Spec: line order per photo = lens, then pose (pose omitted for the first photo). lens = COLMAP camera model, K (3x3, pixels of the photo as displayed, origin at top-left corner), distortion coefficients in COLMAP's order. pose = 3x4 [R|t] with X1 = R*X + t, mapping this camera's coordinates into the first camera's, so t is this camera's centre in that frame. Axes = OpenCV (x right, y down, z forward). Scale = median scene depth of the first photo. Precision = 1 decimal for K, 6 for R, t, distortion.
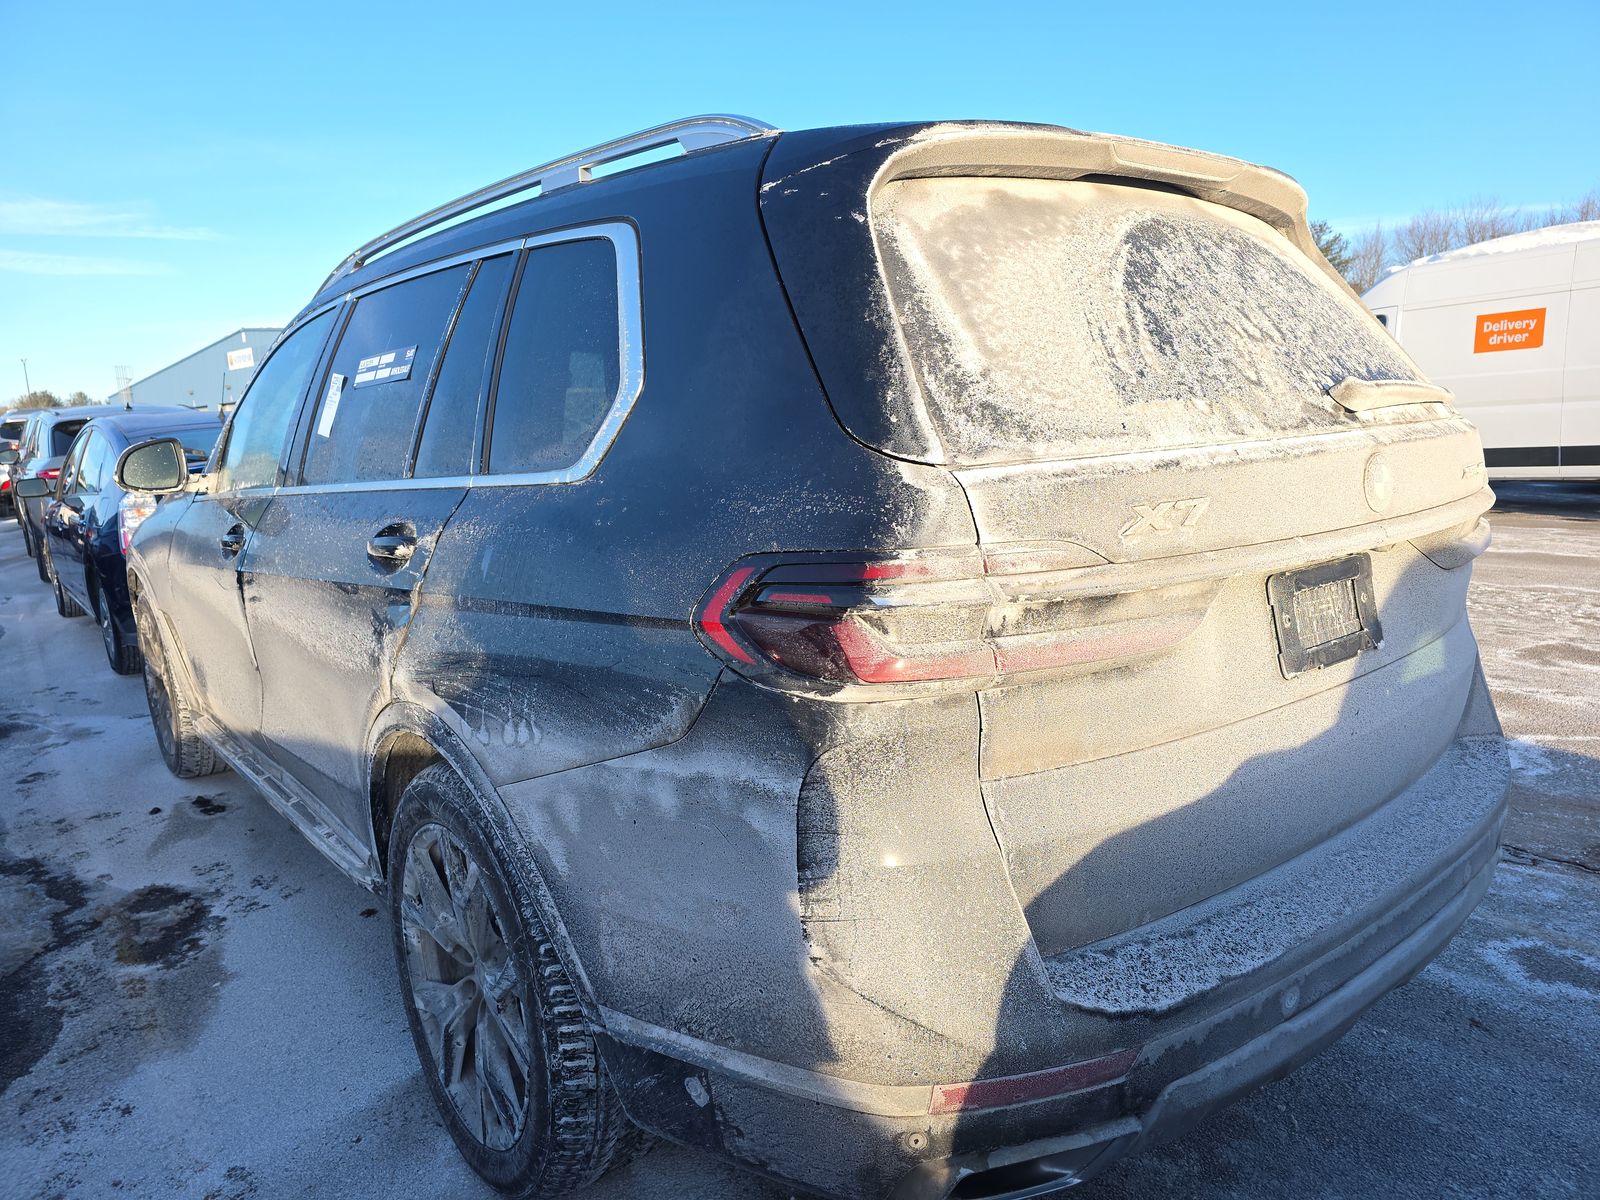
lens RADIAL K [[1052.3, 0, 832.1], [0, 1052.3, 606.7], [0, 0, 1]] dist [0.076501, -0.042918]
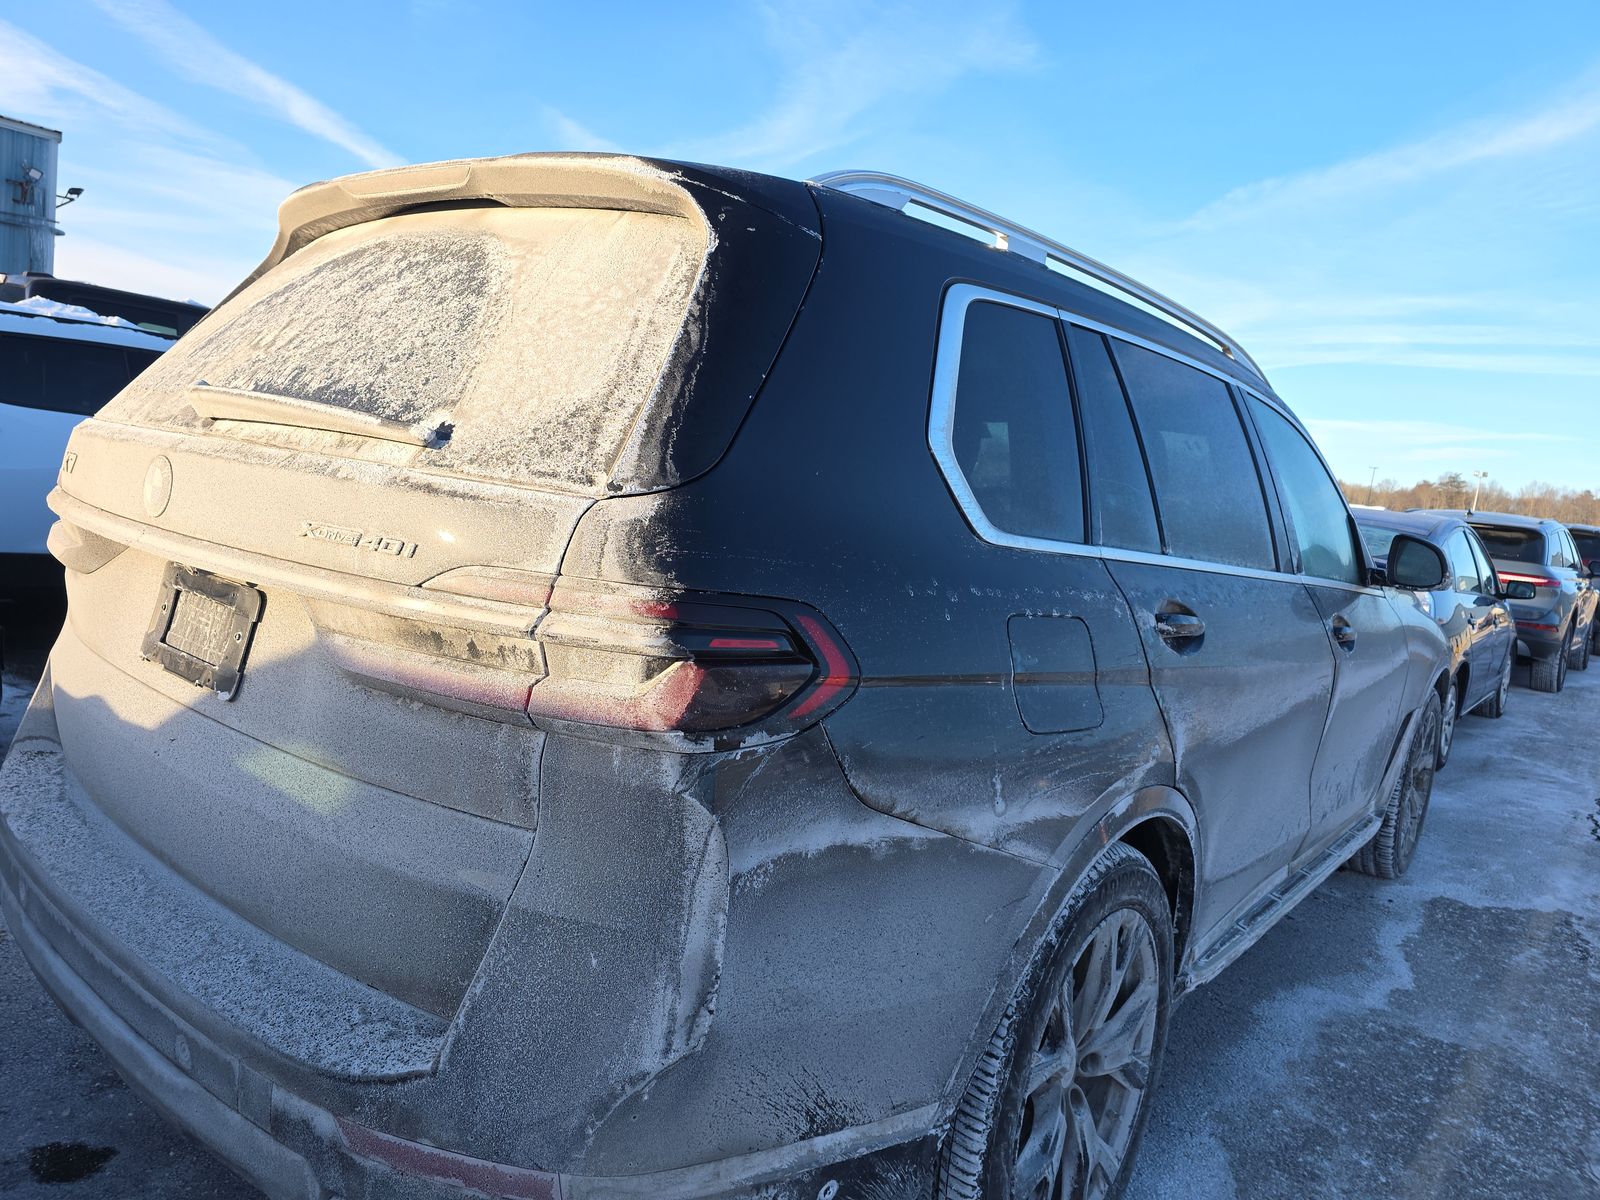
lens RADIAL K [[1063.0, 0, 800.0], [0, 1063.0, 600.0], [0, 0, 1]] dist [0.074108, -0.059804]
pose [[0.194305, 0.179330, -0.964410, 1.626720], [-0.303090, 0.946016, 0.114844, -0.315272], [0.932943, 0.269988, 0.238169, 1.379638]]
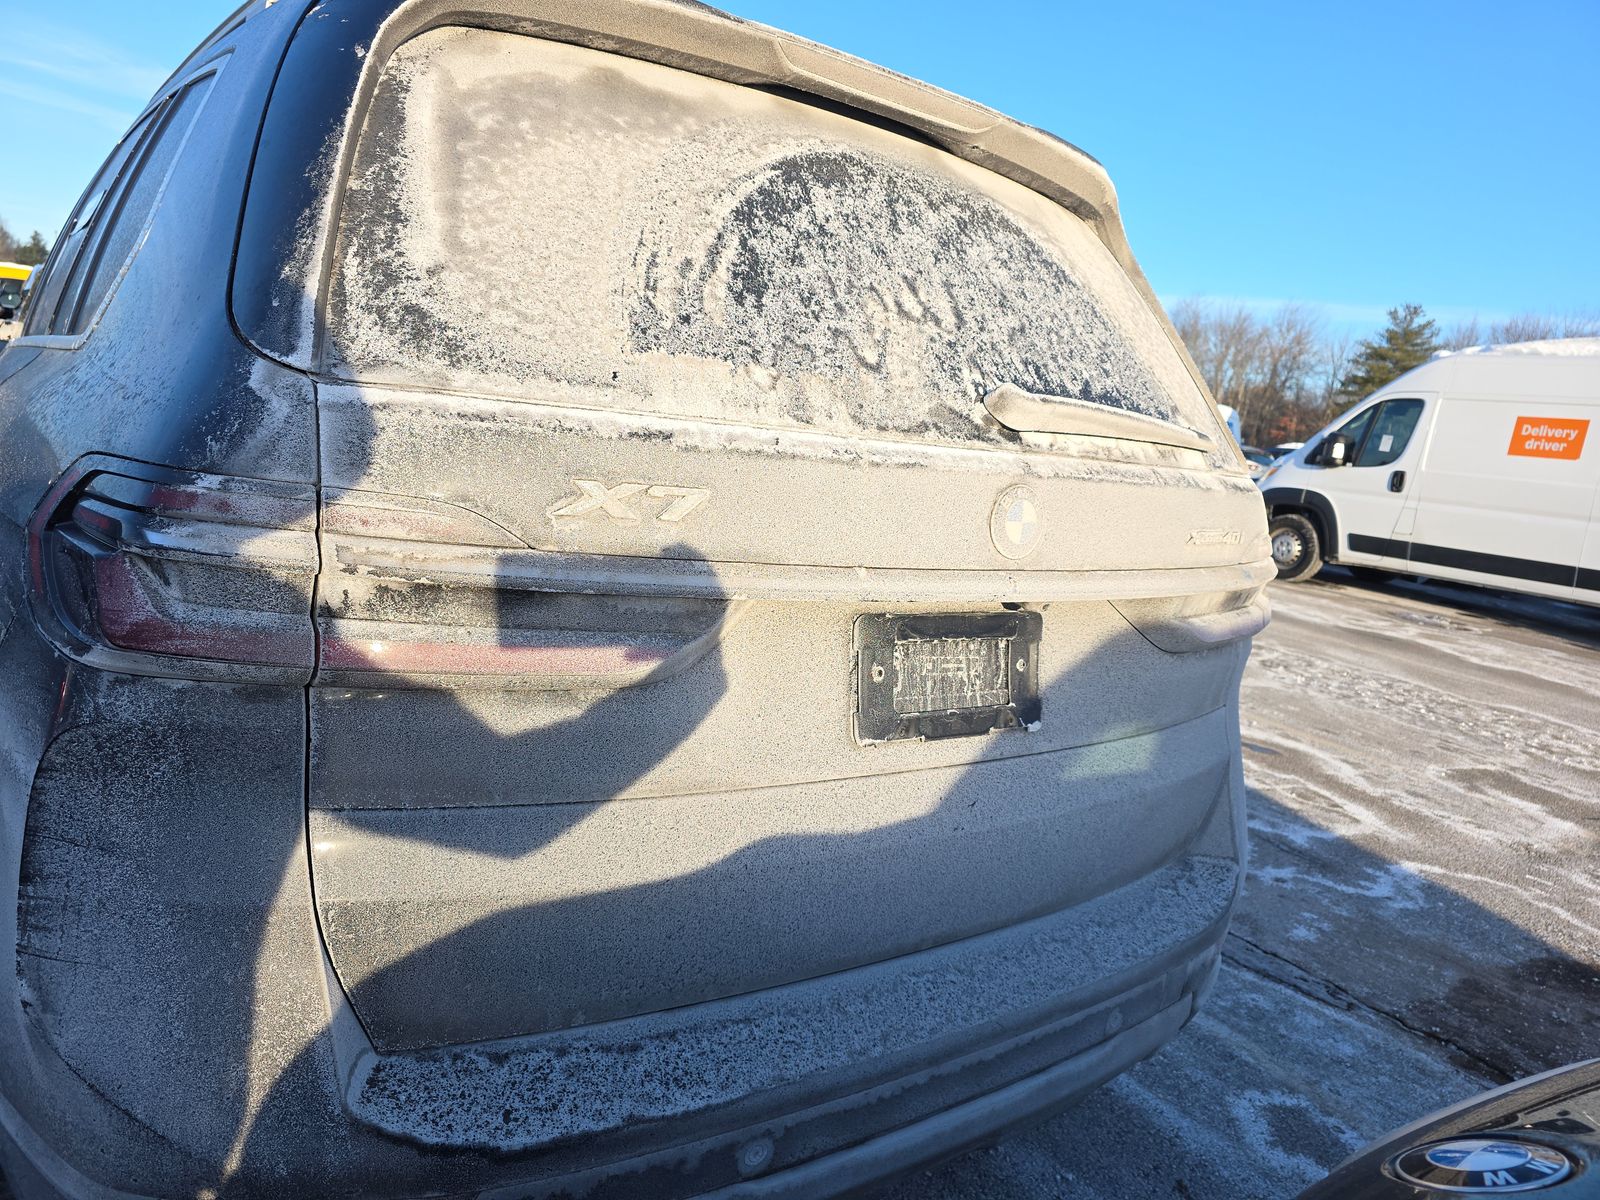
lens RADIAL K [[1063.0, 0, 800.0], [0, 1063.0, 600.0], [0, 0, 1]] dist [0.074108, -0.059804]
pose [[0.983307, 0.178427, -0.035660, 0.404907], [-0.178324, 0.983953, 0.006074, -0.036836], [0.036171, 0.000386, 0.999346, 0.217430]]
